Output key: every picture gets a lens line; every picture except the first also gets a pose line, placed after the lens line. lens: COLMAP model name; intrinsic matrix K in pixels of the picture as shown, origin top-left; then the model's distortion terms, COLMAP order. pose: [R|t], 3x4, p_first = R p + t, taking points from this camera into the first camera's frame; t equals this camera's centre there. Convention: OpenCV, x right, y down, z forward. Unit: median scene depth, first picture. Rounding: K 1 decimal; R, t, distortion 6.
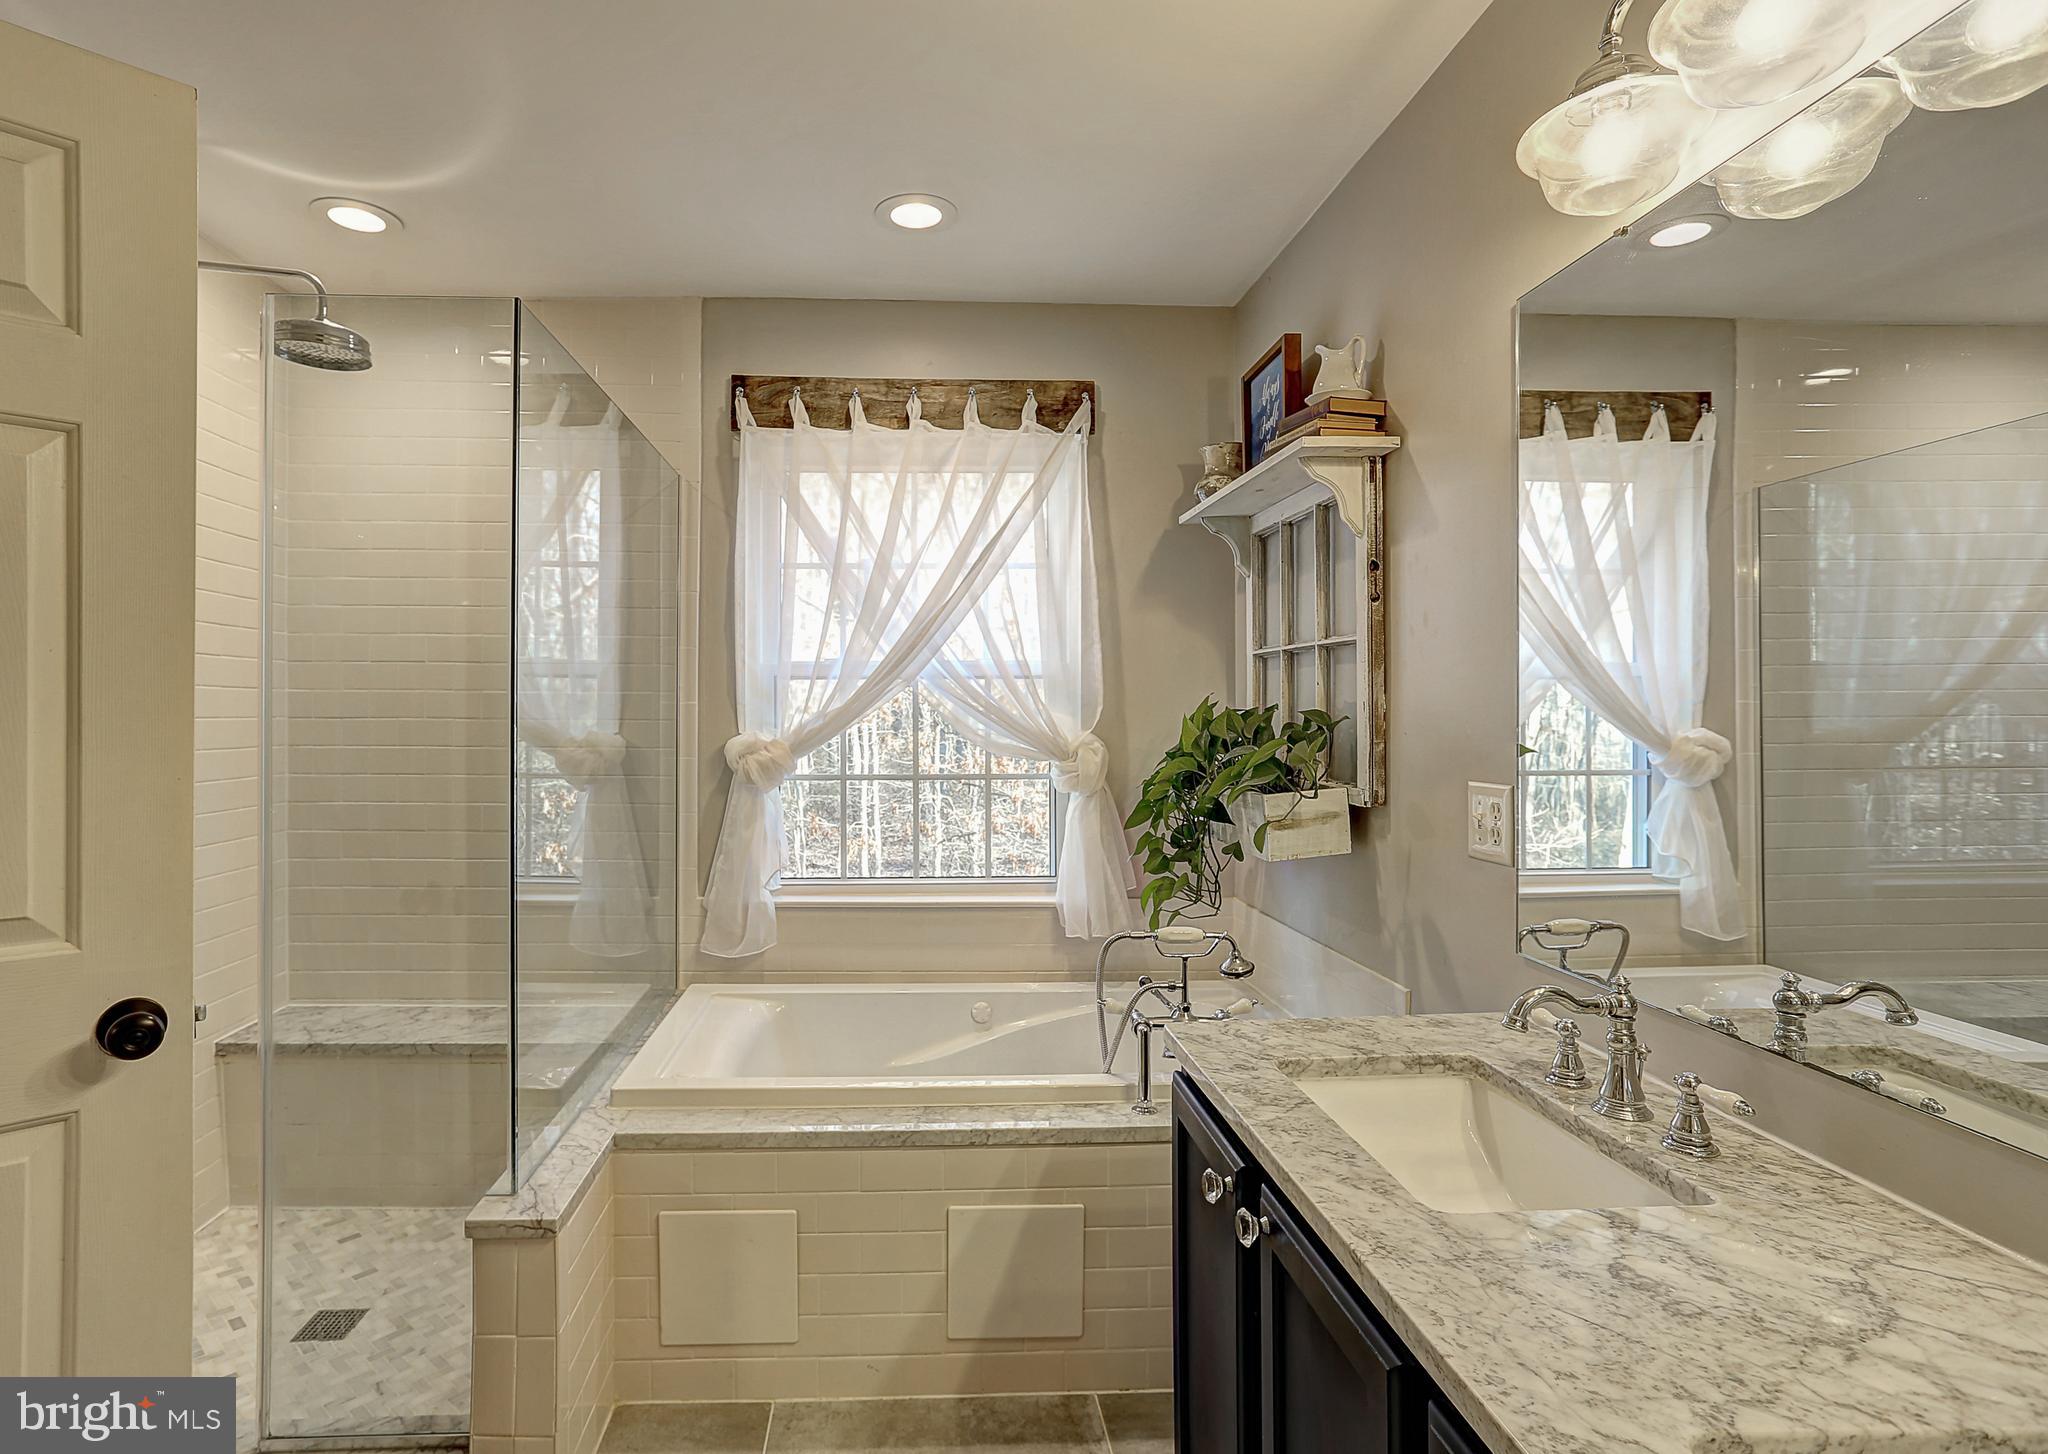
lens RADIAL K [[1094.5, 0, 1024.0], [0, 1094.5, 727.0], [0, 0, 1]] dist [-0.032745, 0.000717]
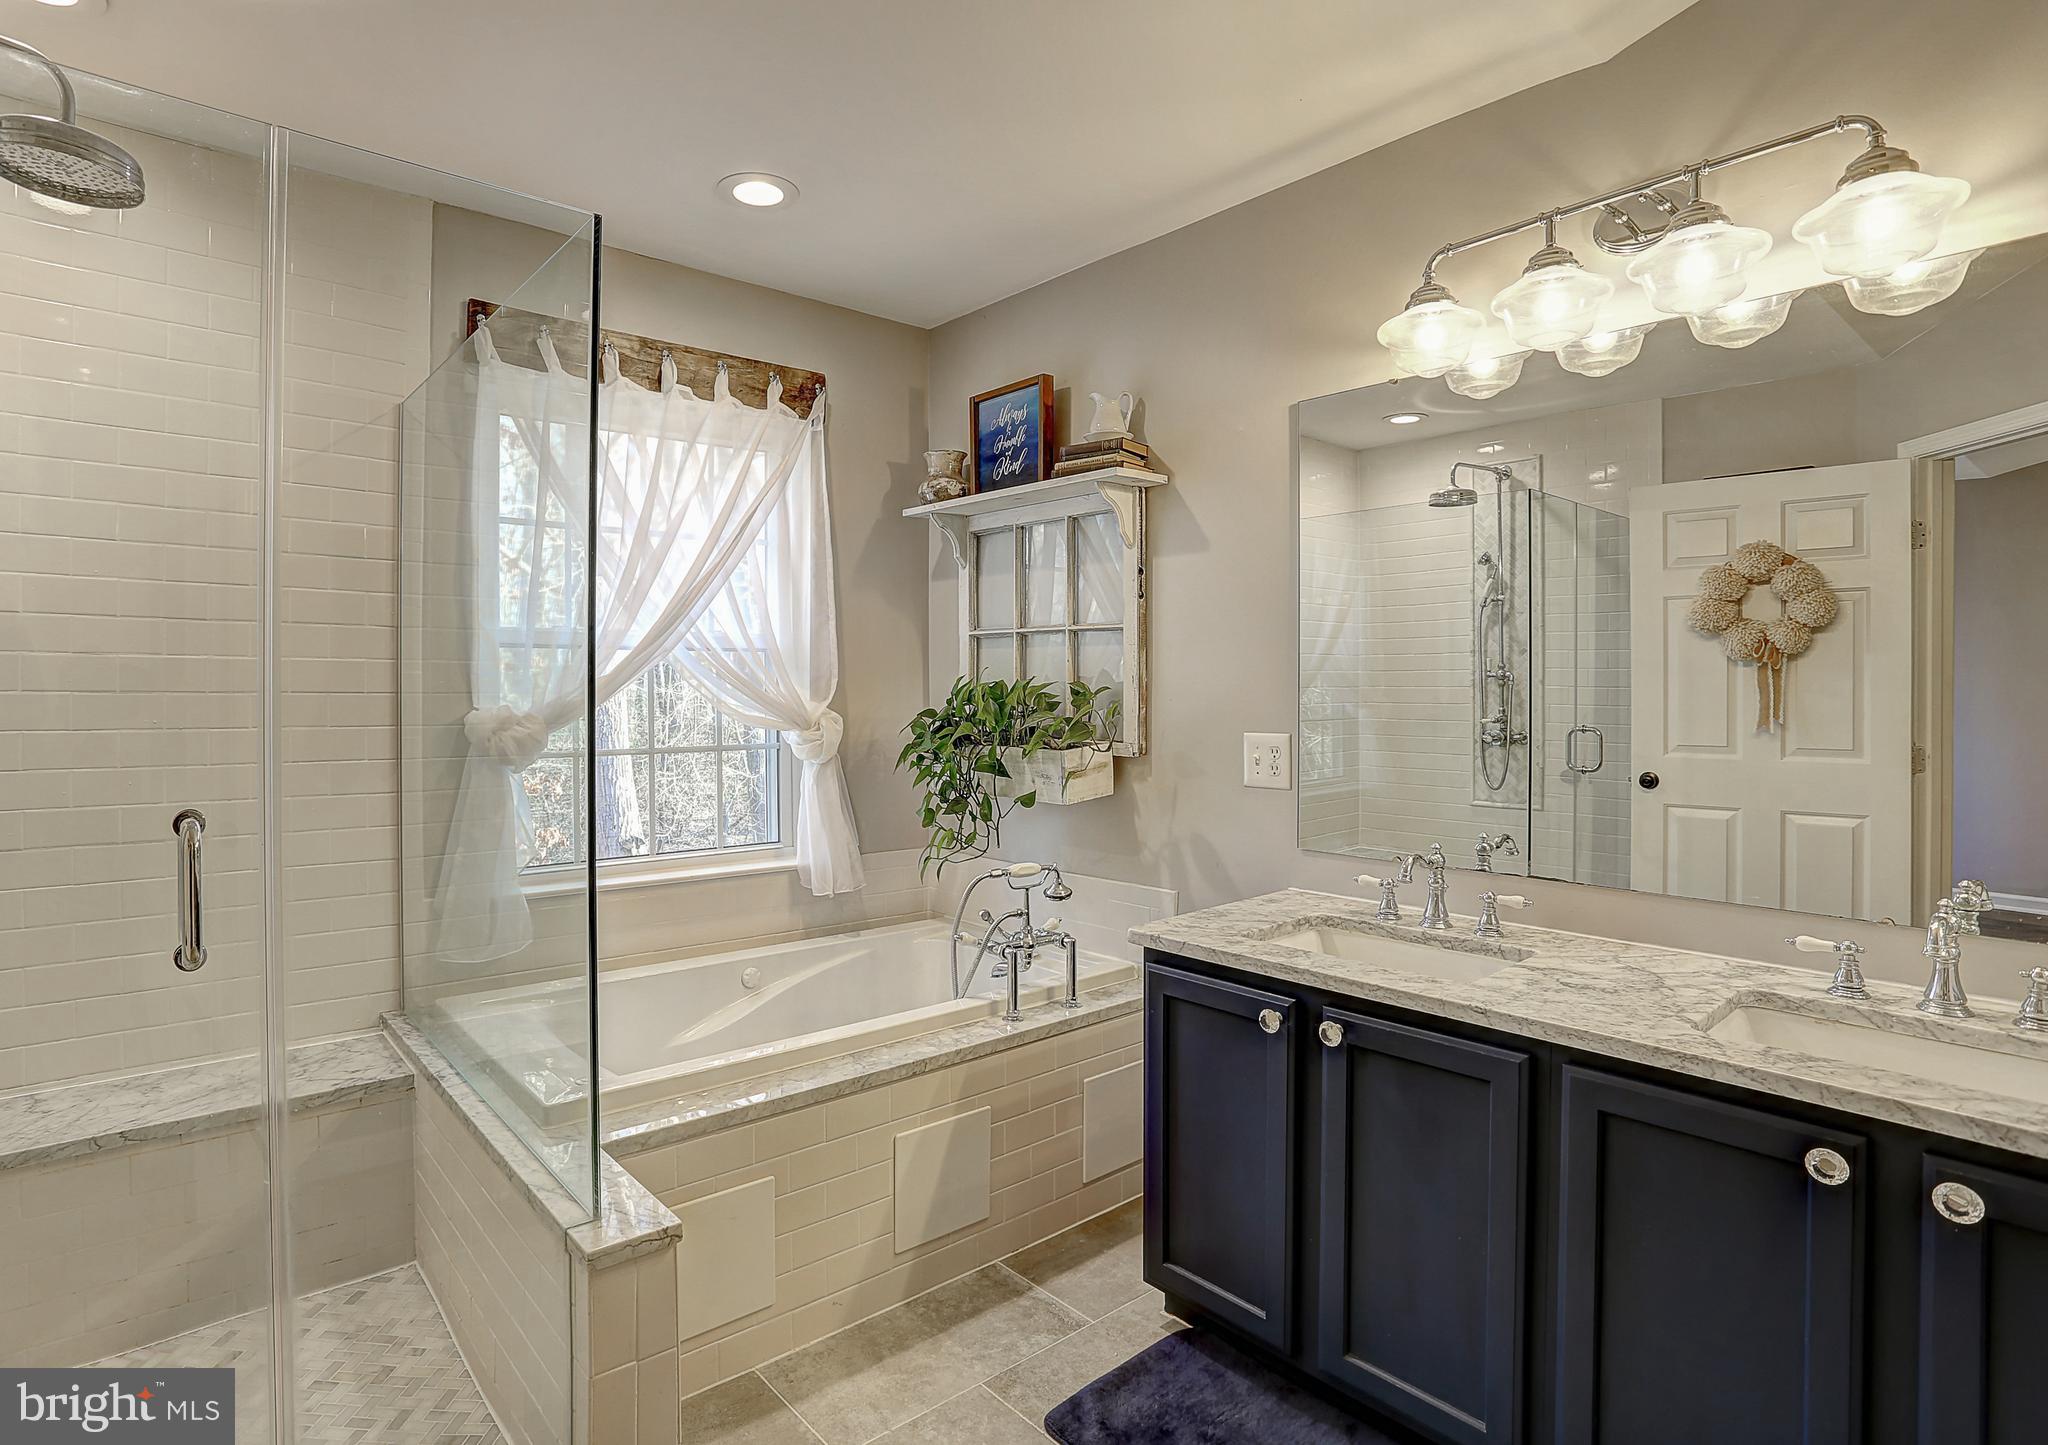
lens RADIAL K [[1071.8, 0, 1024.0], [0, 1071.8, 722.5], [0, 0, 1]] dist [-0.108716, 0.071659]
pose [[0.782688, -0.019087, 0.622122, -0.475103], [0.008866, 0.999770, 0.019519, 0.005438], [-0.622351, -0.009762, 0.782677, 0.072946]]
